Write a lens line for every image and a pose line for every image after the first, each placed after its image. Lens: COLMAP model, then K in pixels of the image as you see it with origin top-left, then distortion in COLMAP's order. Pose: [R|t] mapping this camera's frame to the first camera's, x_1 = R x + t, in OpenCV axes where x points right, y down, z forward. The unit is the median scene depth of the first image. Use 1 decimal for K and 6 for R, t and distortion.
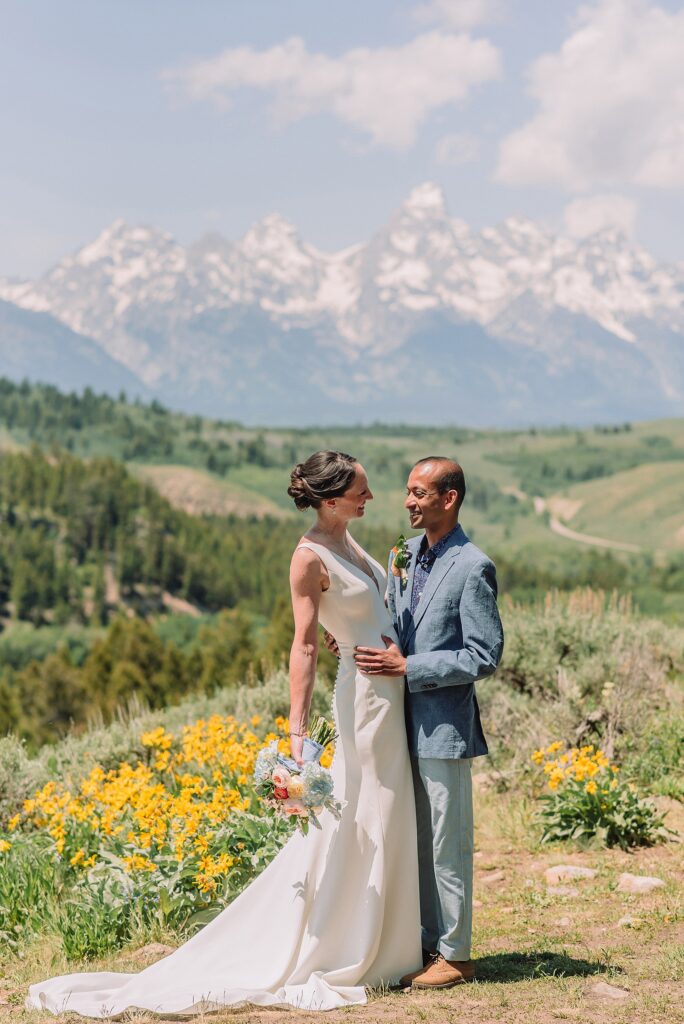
lens RADIAL K [[2509.0, 0, 342.0], [0, 2509.0, 512.0], [0, 0, 1]] dist [0.049922, -0.885935]
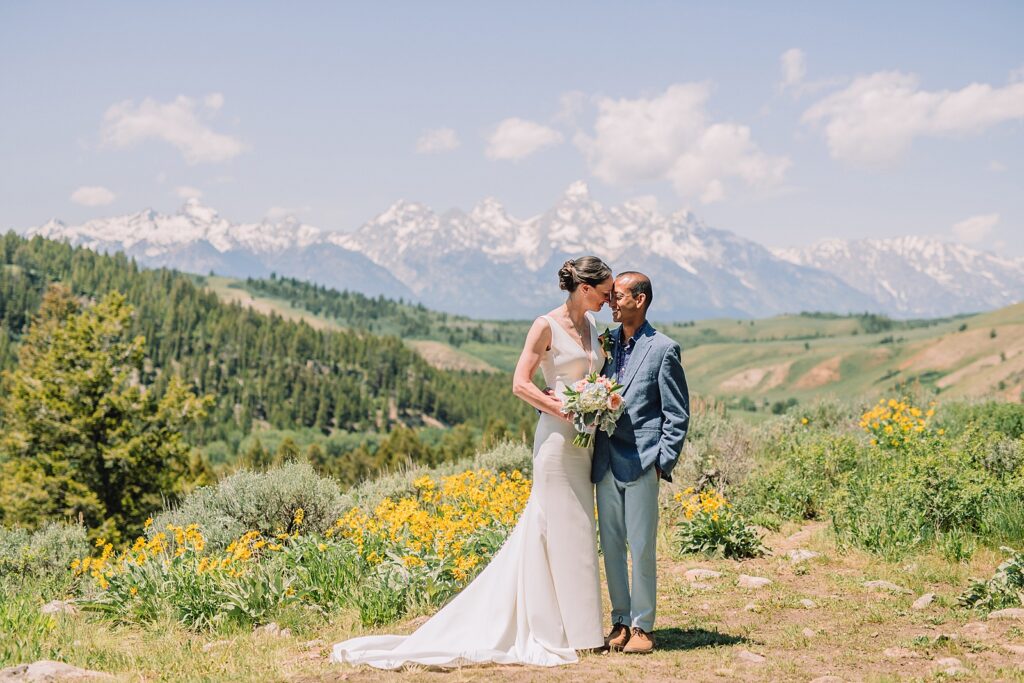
lens RADIAL K [[1439.8, 0, 512.0], [0, 1439.8, 341.5], [0, 0, 1]] dist [-0.018104, 0.069024]
pose [[0.999799, 0.017740, -0.009385, -0.001073], [-0.017927, 0.999633, -0.020302, 0.001101], [0.009021, 0.020466, 0.999750, 0.007031]]
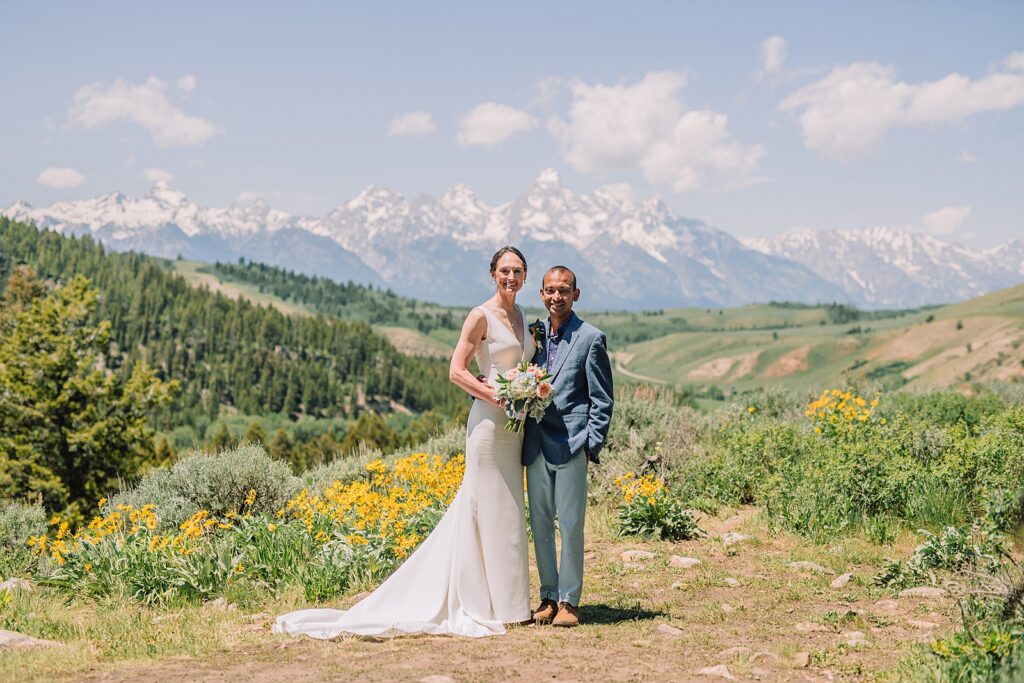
lens RADIAL K [[1444.7, 0, 512.0], [0, 1444.7, 341.5], [0, 0, 1]] dist [-0.014716, 0.048948]
pose [[0.999589, 0.026411, 0.011162, -0.000004], [-0.026278, 0.999584, -0.011850, 0.001052], [-0.011470, 0.011552, 0.999867, 0.004630]]
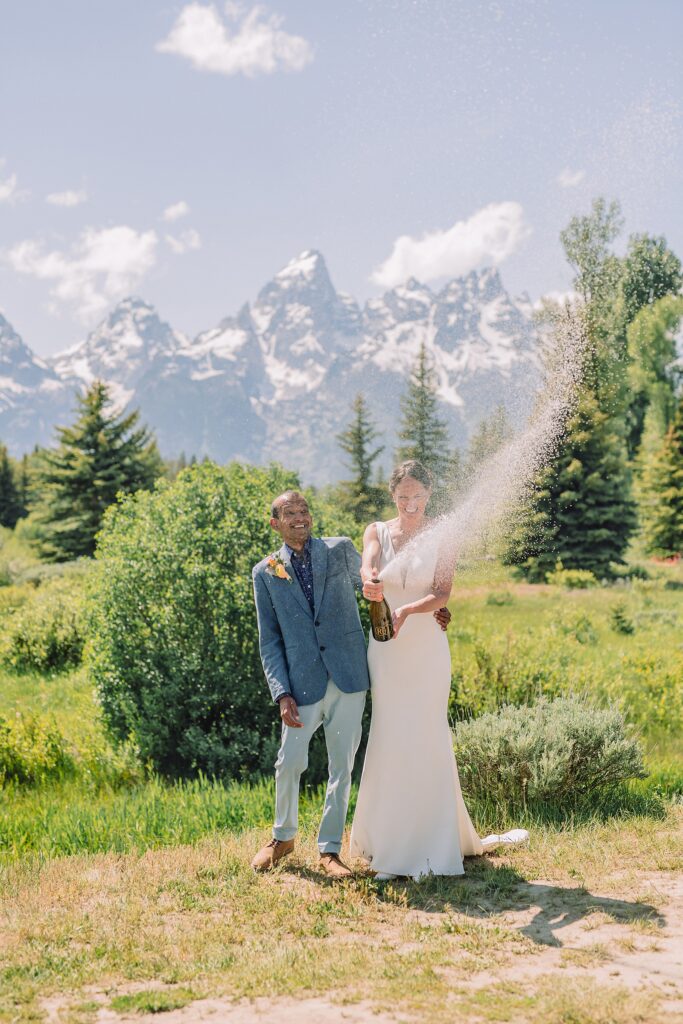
lens RADIAL K [[1439.8, 0, 341.5], [0, 1439.8, 512.0], [0, 0, 1]] dist [-0.018104, 0.069024]
pose [[0.971295, -0.025103, -0.236549, 0.183064], [0.011330, 0.998170, -0.059405, -0.016289], [0.237607, 0.055020, 0.969802, 0.623735]]
